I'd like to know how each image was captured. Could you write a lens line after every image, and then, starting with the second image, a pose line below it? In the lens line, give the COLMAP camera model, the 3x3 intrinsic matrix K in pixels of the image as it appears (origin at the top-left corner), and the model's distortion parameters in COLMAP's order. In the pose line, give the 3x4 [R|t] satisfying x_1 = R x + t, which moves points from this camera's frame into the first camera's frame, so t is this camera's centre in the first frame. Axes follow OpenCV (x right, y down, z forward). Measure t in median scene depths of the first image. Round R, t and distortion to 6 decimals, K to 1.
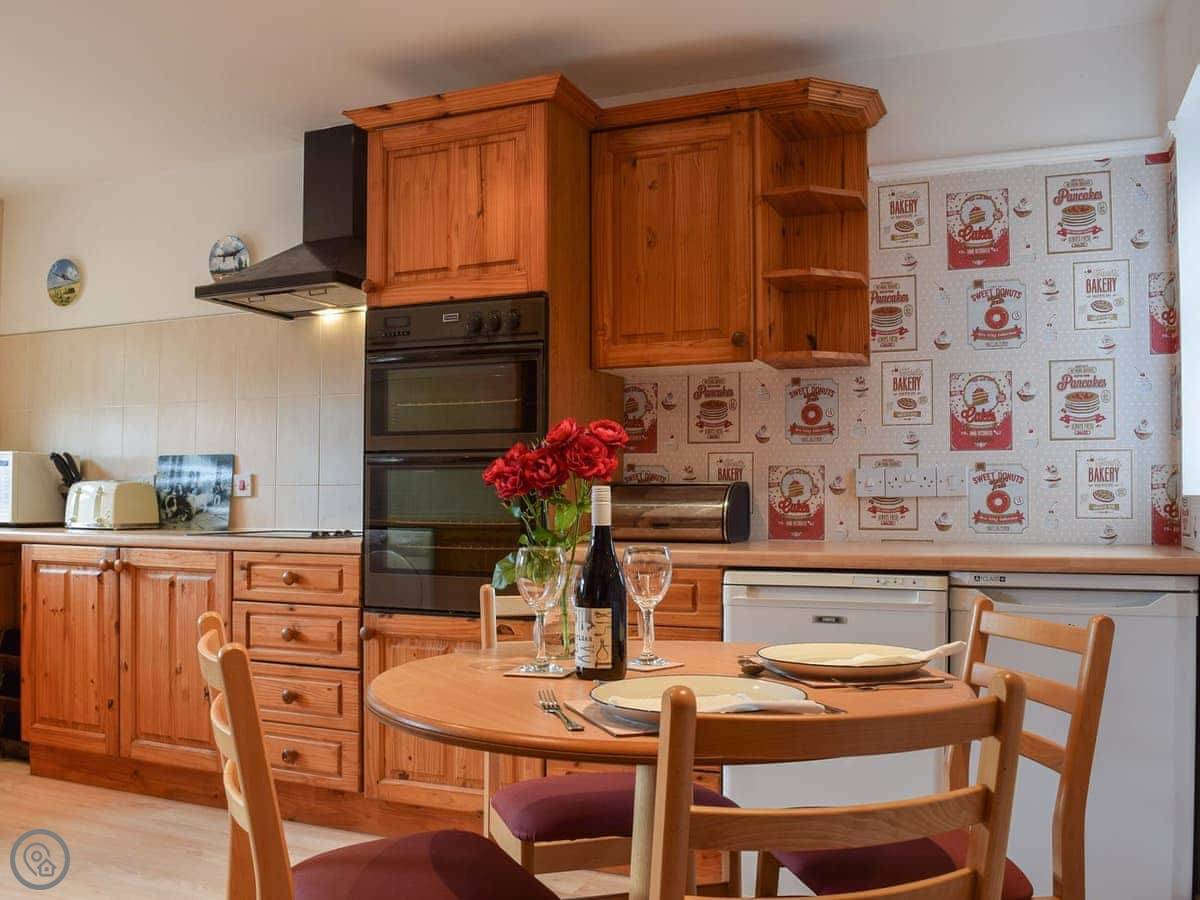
lens RADIAL K [[1087.5, 0, 574.8], [0, 1087.5, 488.8], [0, 0, 1]] dist [-0.080117, 0.000000]
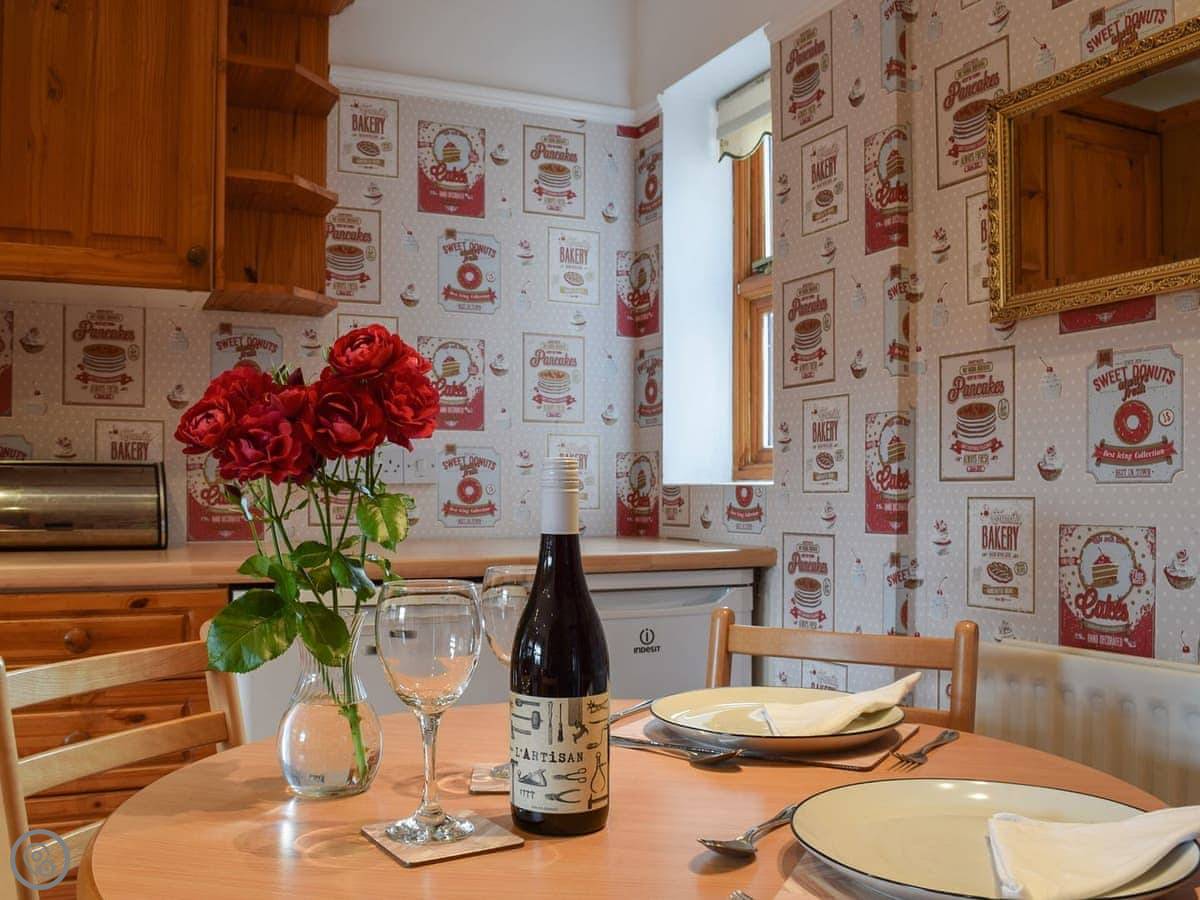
lens RADIAL K [[1087.5, 0, 550.6], [0, 1087.5, 500.9], [0, 0, 1]] dist [-0.080117, 0.000000]
pose [[0.678050, -0.006461, 0.734987, -0.195658], [-0.009704, 0.999796, 0.017742, 0.004165], [-0.734952, -0.019162, 0.677849, 0.349156]]
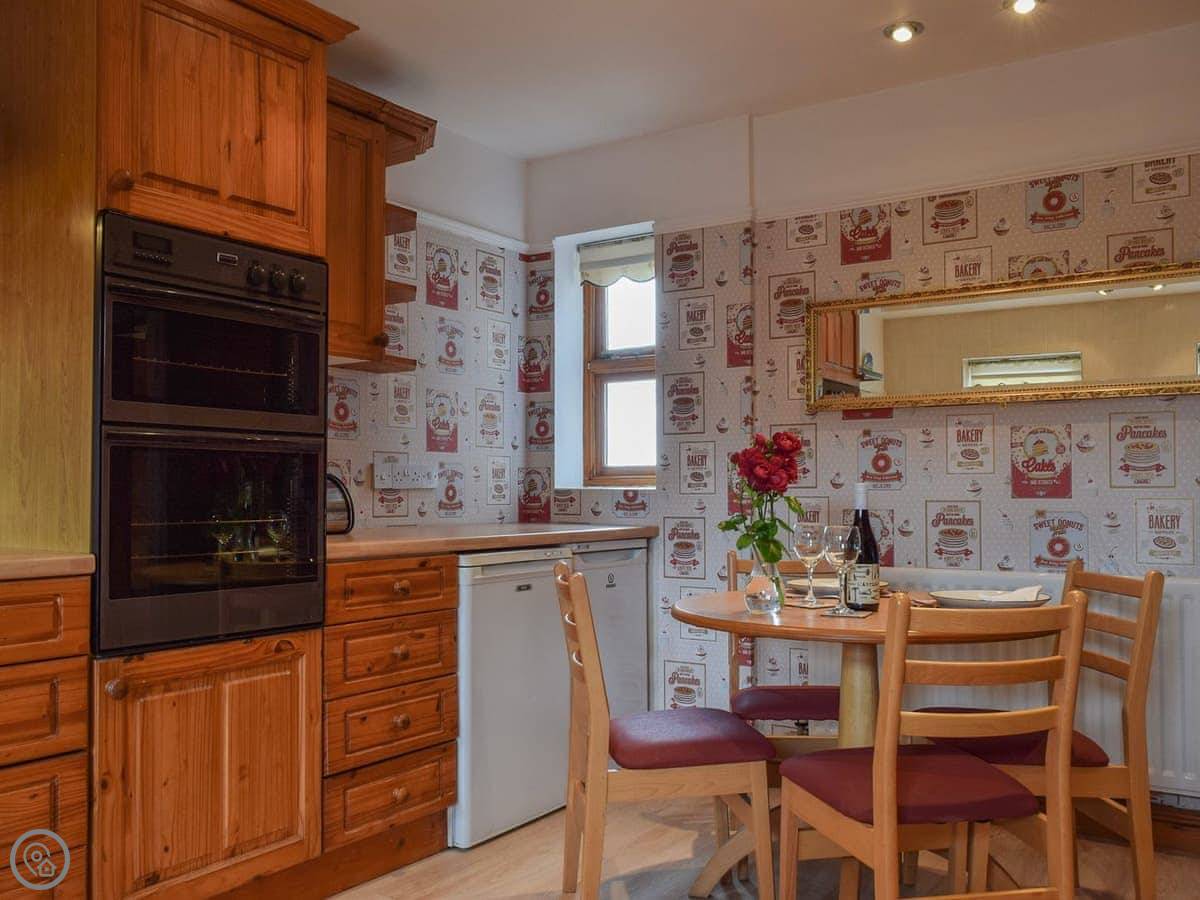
lens RADIAL K [[1067.8, 0, 578.8], [0, 1067.8, 473.6], [0, 0, 1]] dist [-0.005994, 0.003876]
pose [[0.176841, 0.014562, 0.984132, -0.808187], [-0.013352, 0.999834, -0.012395, 0.002758], [-0.984149, -0.010948, 0.177006, 0.602489]]
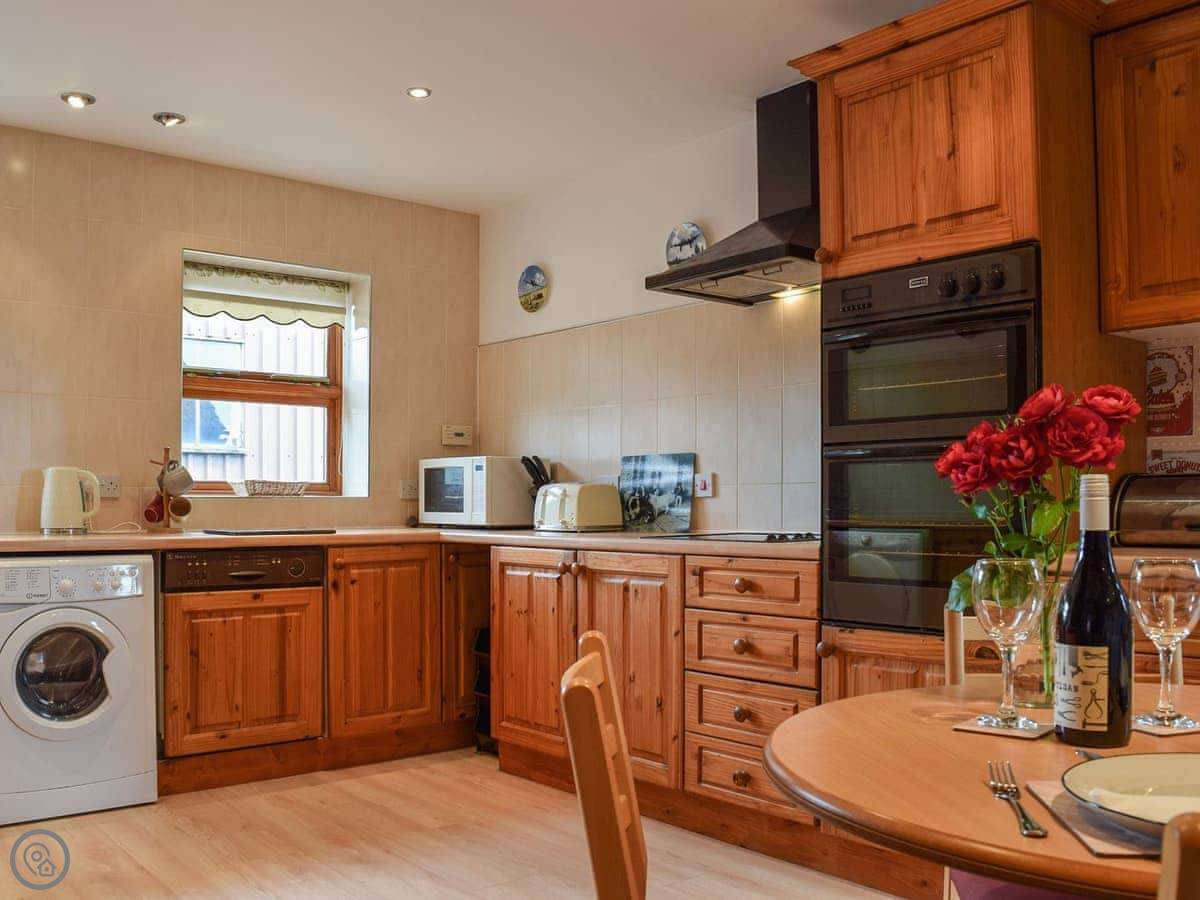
lens RADIAL K [[1087.5, 0, 545.3], [0, 1087.5, 526.7], [0, 0, 1]] dist [-0.080117, 0.000000]
pose [[0.885525, -0.000544, -0.464591, 0.016059], [0.016685, 0.999391, 0.030634, 0.002240], [0.464291, -0.034879, 0.884996, 0.115599]]
